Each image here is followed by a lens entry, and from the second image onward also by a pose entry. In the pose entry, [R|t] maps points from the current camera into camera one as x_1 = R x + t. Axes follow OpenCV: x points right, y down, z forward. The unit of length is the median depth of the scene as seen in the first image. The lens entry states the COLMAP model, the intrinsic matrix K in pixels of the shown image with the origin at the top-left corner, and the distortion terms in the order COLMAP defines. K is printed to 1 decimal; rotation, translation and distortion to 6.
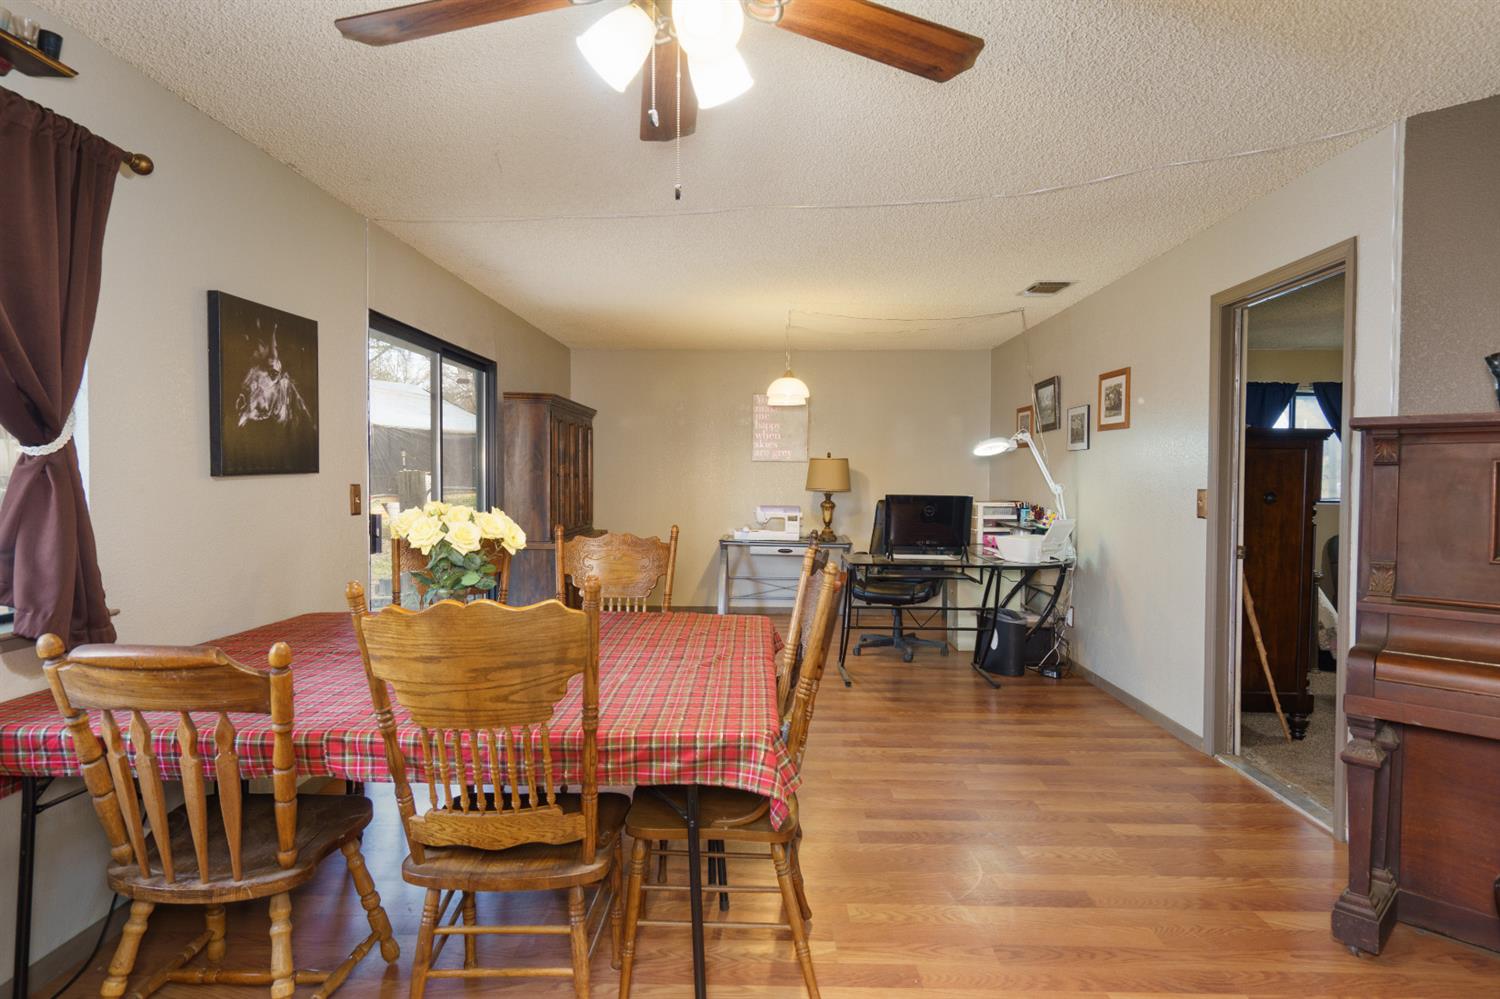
lens RADIAL K [[827.9, 0, 763.2], [0, 827.9, 501.2], [0, 0, 1]] dist [0.001407, 0.002489]
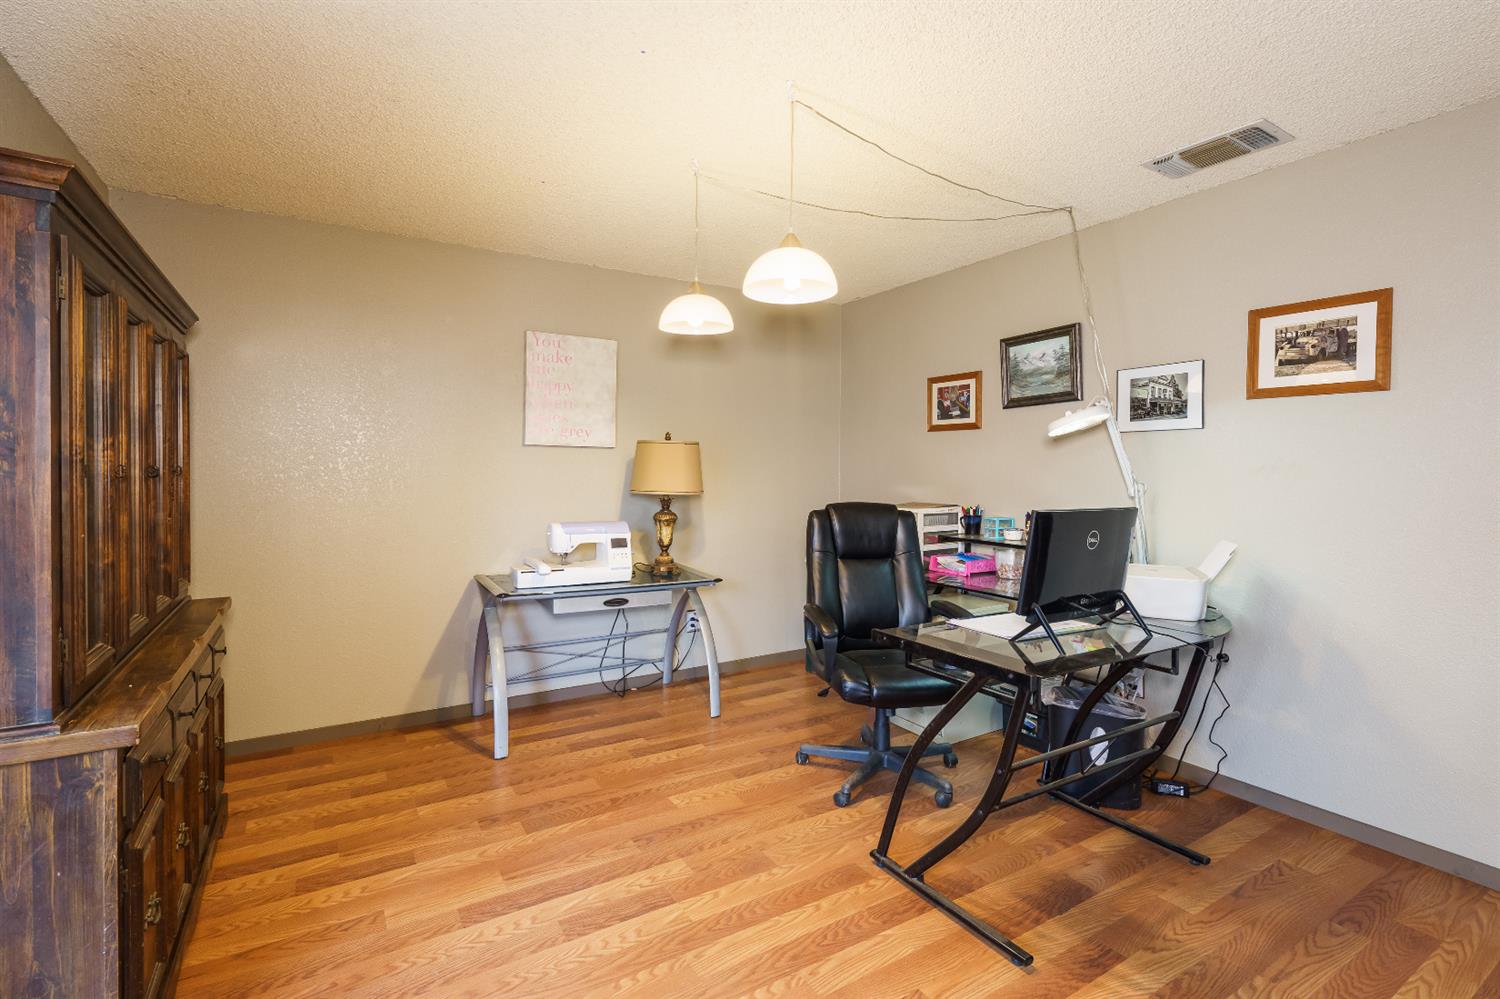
lens RADIAL K [[694.8, 0, 754.4], [0, 694.8, 471.2], [0, 0, 1]] dist [-0.001933, -0.000141]
pose [[0.852566, -0.006064, 0.522584, -0.196655], [0.019163, 0.999623, -0.019662, -0.025916], [-0.522268, 0.026777, 0.852361, 0.752229]]
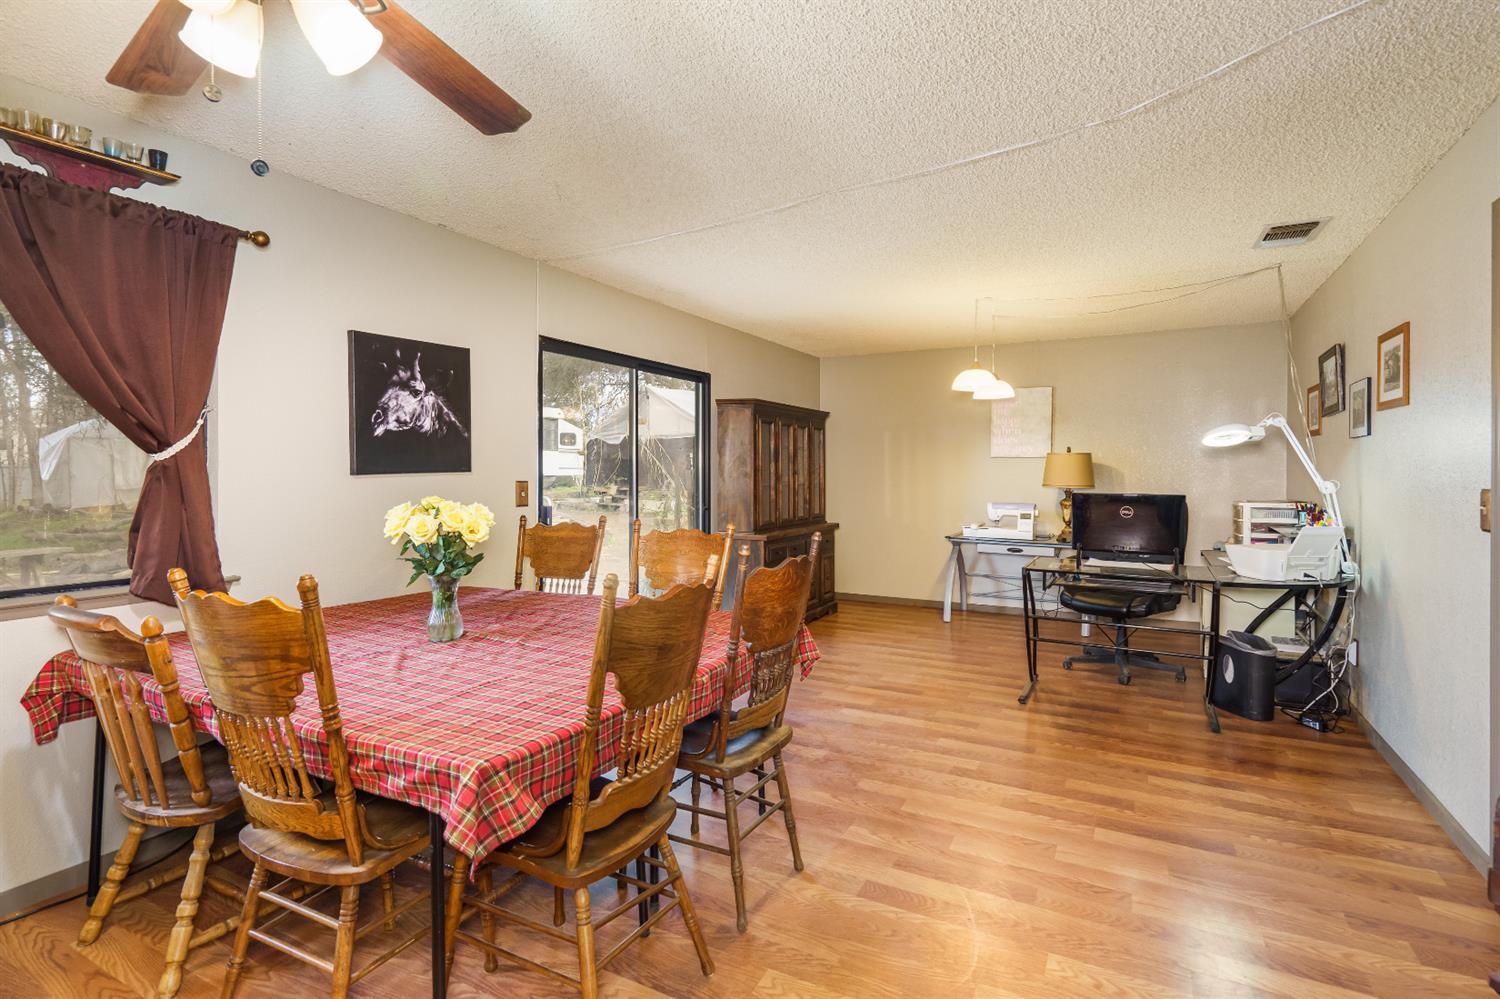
lens RADIAL K [[734.2, 0, 757.3], [0, 734.2, 477.2], [0, 0, 1]] dist [-0.000549, 0.000520]
pose [[0.888158, -0.002123, -0.459532, 0.212525], [-0.009140, 0.999710, -0.022284, -0.003864], [0.459446, 0.023992, 0.887881, 0.147172]]
